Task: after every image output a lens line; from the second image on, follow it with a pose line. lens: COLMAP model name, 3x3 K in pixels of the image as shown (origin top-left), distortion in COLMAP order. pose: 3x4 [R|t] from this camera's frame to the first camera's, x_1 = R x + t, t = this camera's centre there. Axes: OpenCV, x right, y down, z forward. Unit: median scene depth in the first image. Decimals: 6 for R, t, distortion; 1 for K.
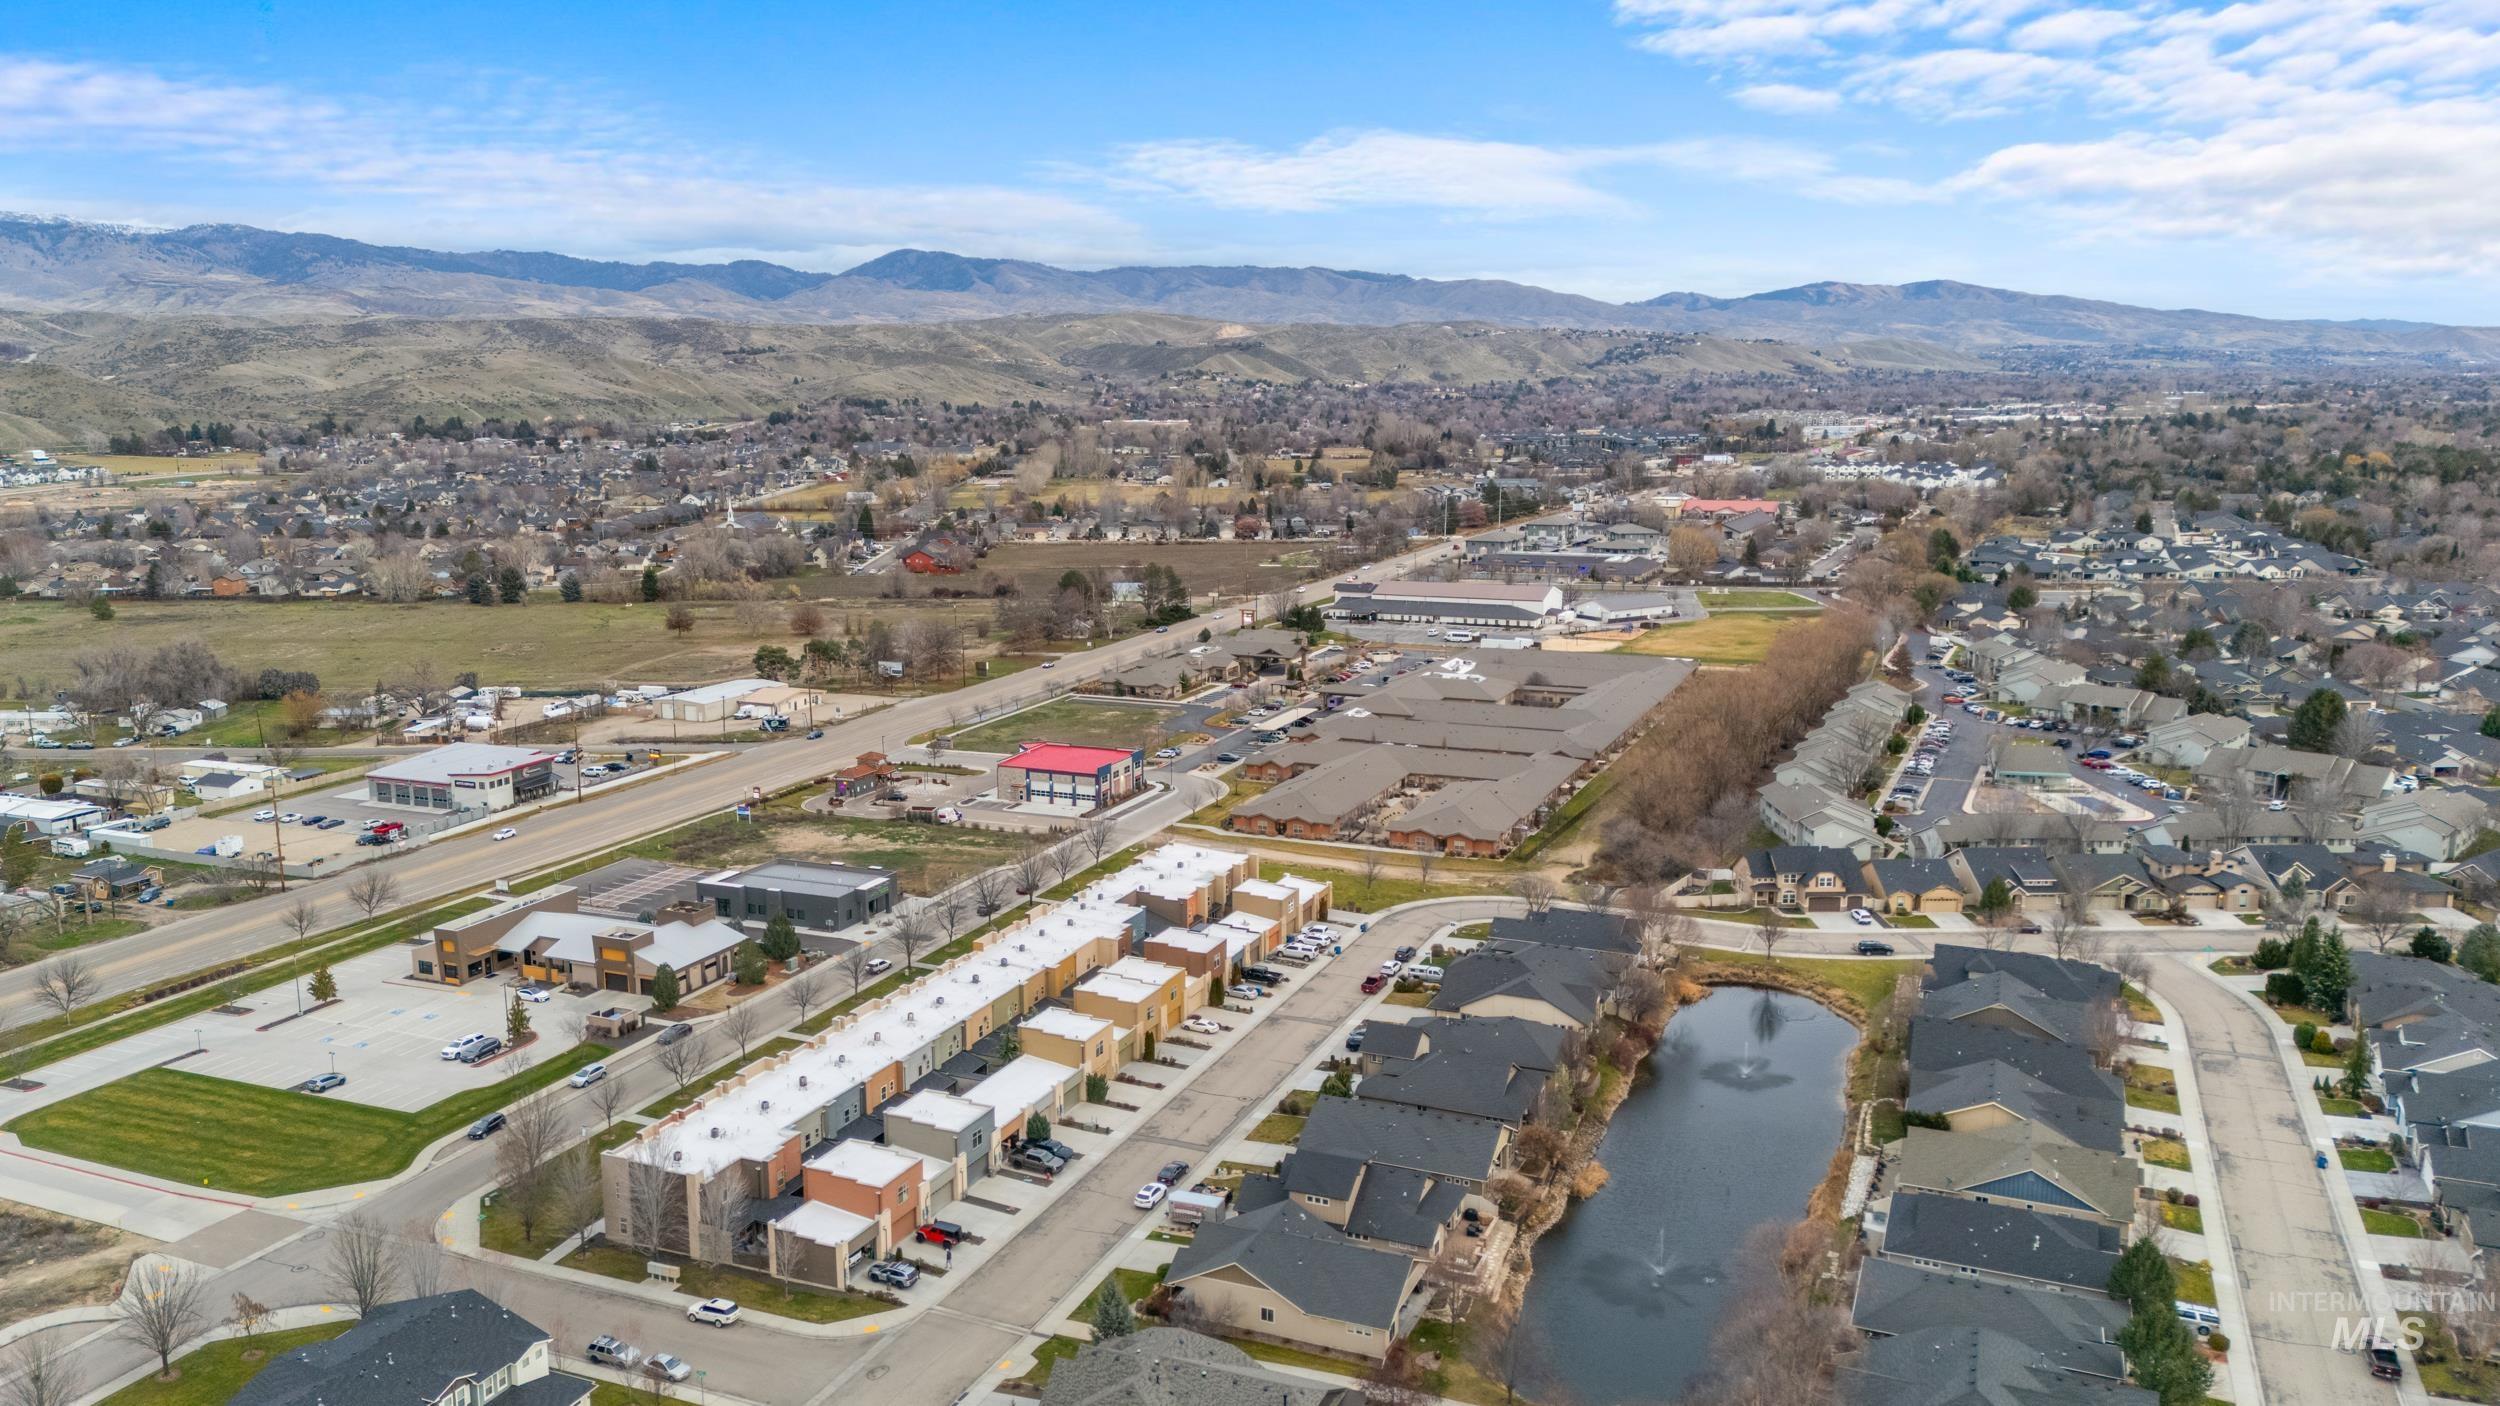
lens RADIAL K [[1832.6, 0, 1239.2], [0, 1832.6, 700.7], [0, 0, 1]] dist [0.098686, -0.105216]
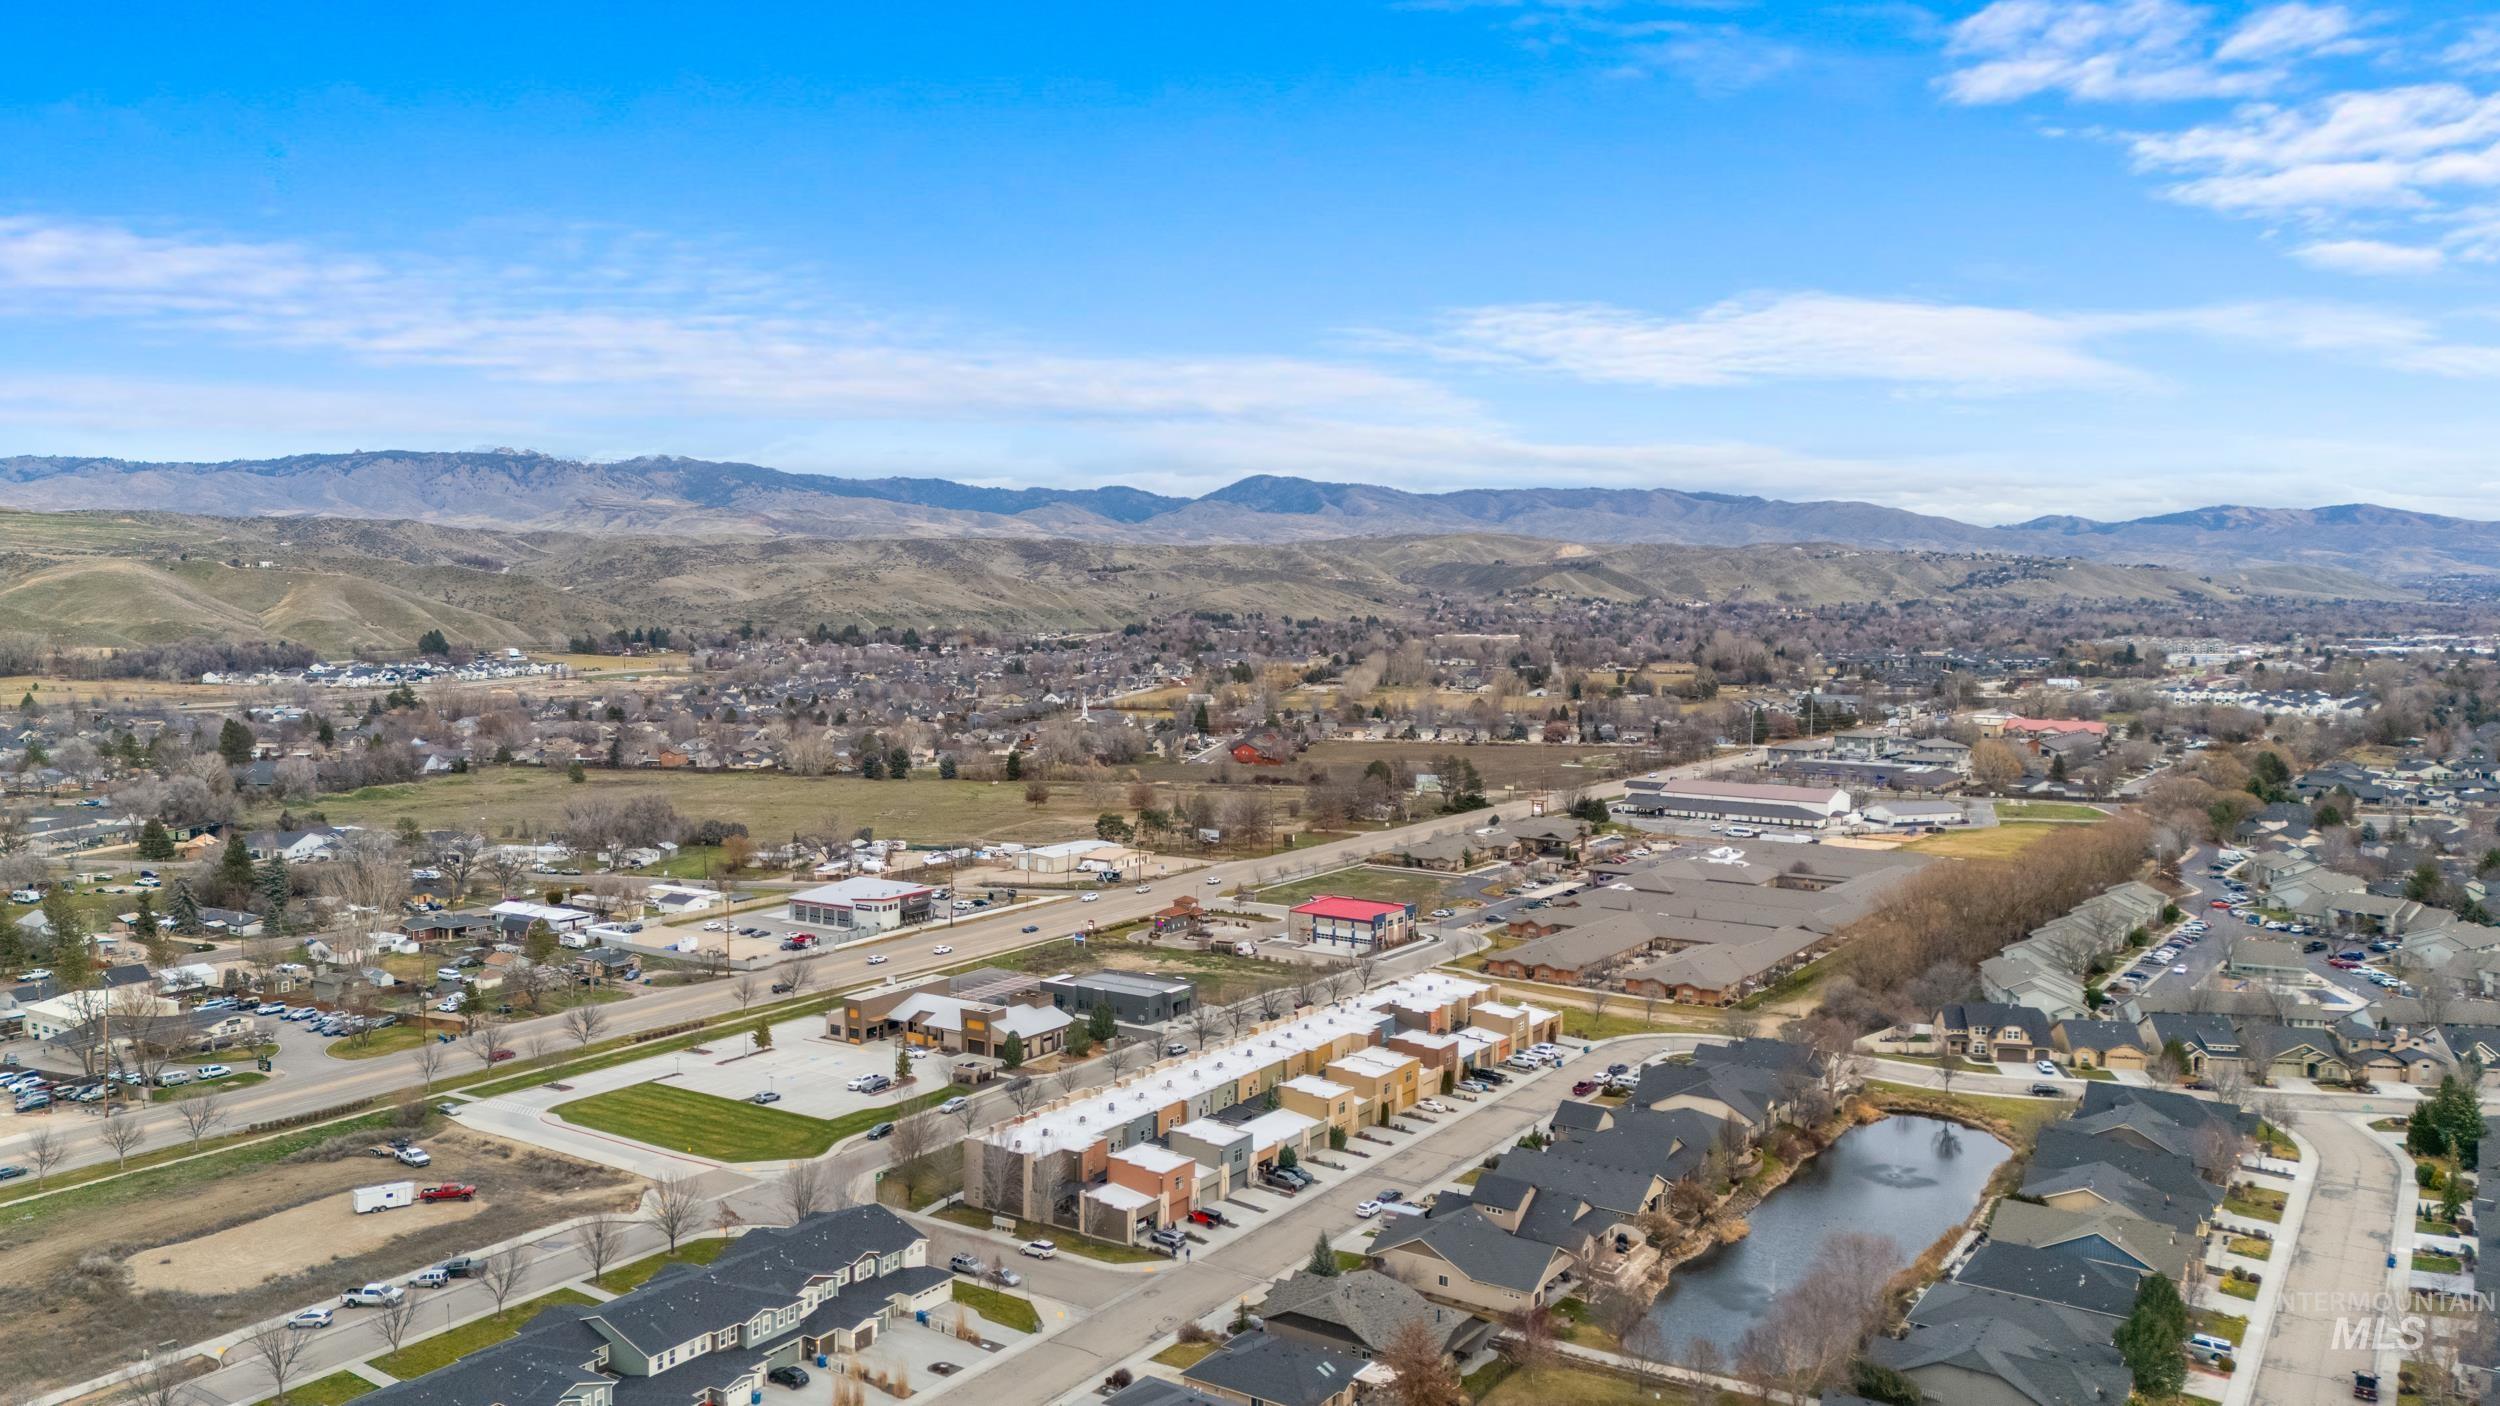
lens RADIAL K [[1832.6, 0, 1239.2], [0, 1832.6, 700.7], [0, 0, 1]] dist [0.098686, -0.105216]
pose [[0.982894, 0.022294, -0.182817, 0.044932], [-0.043403, 0.992727, -0.112289, 0.033585], [0.178984, 0.118303, 0.976713, -0.153595]]
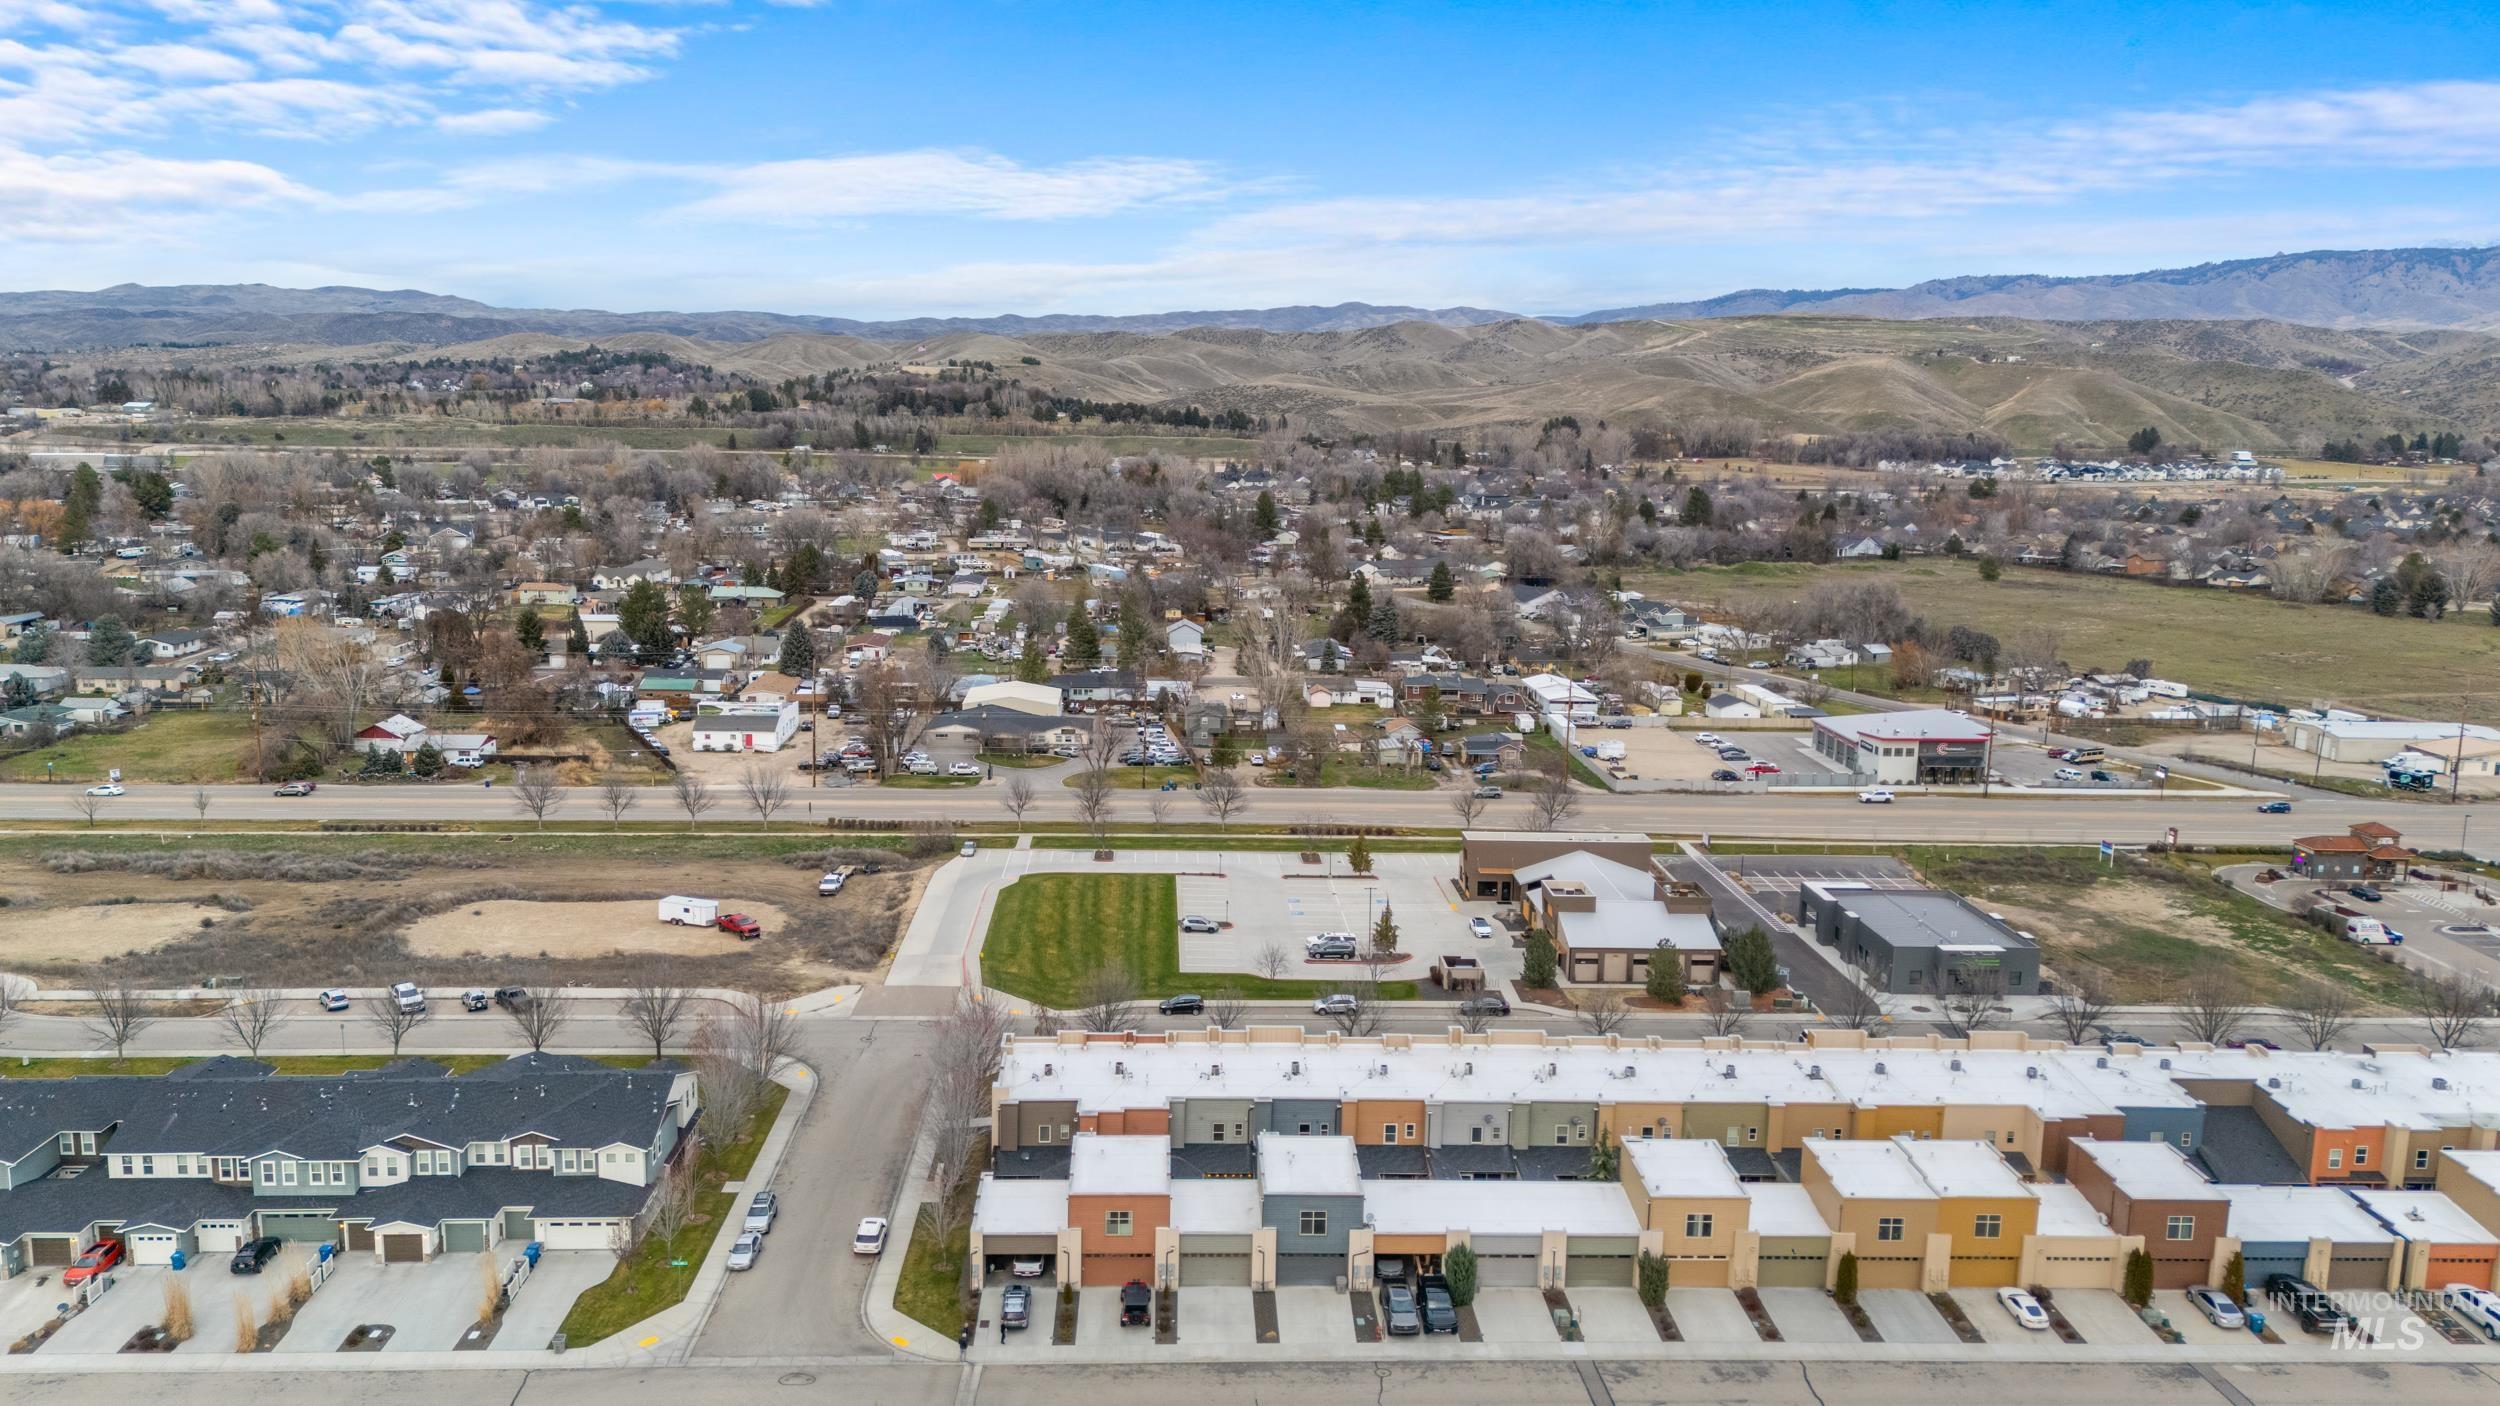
lens RADIAL K [[1832.6, 0, 1239.2], [0, 1832.6, 700.7], [0, 0, 1]] dist [0.098686, -0.105216]
pose [[0.428776, 0.167259, -0.887792, 0.215707], [-0.179934, 0.978834, 0.097509, -0.007270], [0.885311, 0.117934, 0.449796, 0.329767]]
